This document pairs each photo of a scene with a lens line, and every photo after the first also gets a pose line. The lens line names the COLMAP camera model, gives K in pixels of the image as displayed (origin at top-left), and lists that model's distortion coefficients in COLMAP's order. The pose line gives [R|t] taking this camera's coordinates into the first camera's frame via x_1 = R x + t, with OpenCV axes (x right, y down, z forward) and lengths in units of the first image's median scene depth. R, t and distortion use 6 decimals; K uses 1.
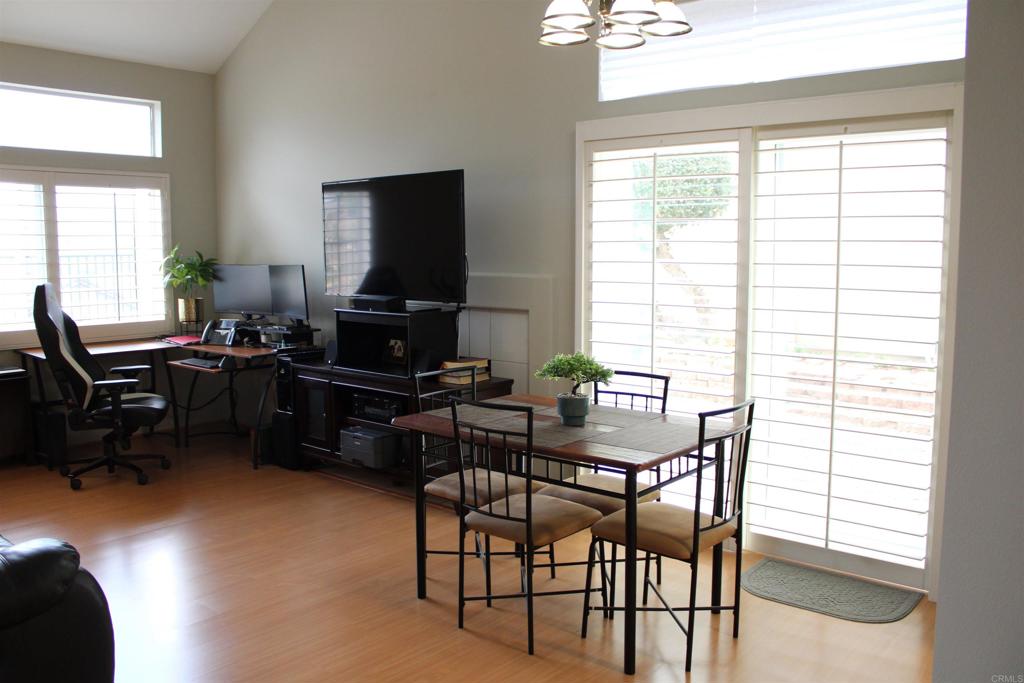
lens RADIAL K [[899.3, 0, 510.6], [0, 899.3, 352.3], [0, 0, 1]] dist [-0.186428, 0.232521]
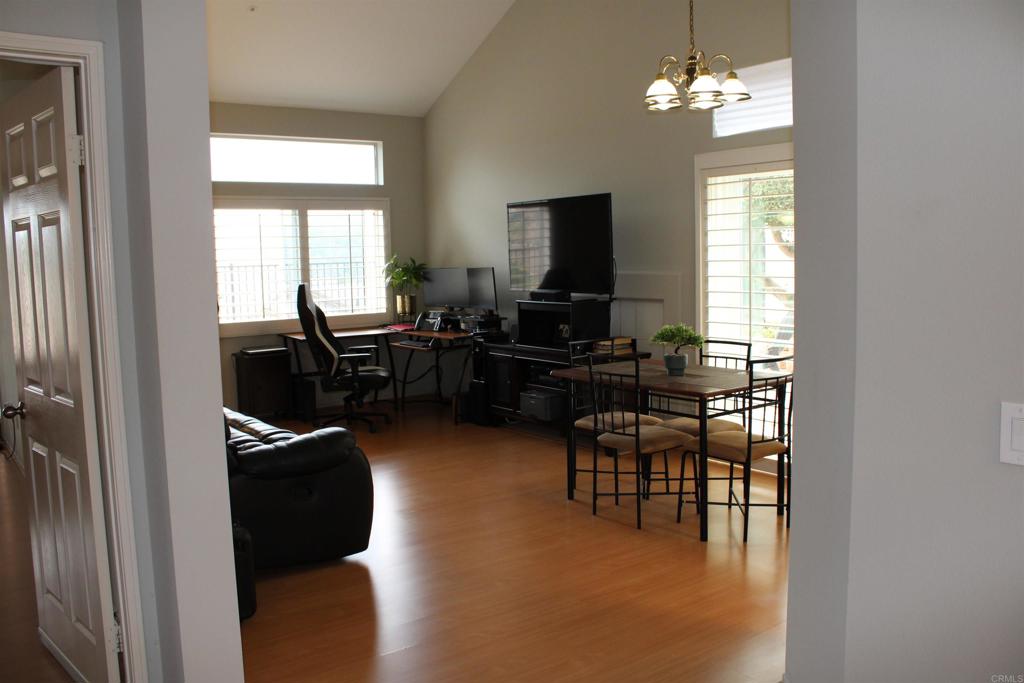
lens RADIAL K [[899.3, 0, 510.6], [0, 899.3, 352.3], [0, 0, 1]] dist [-0.186428, 0.232521]
pose [[0.976456, 0.001755, -0.215710, 0.075874], [-0.002959, 0.999982, -0.005256, 0.033205], [0.215697, 0.005770, 0.976443, -0.277239]]
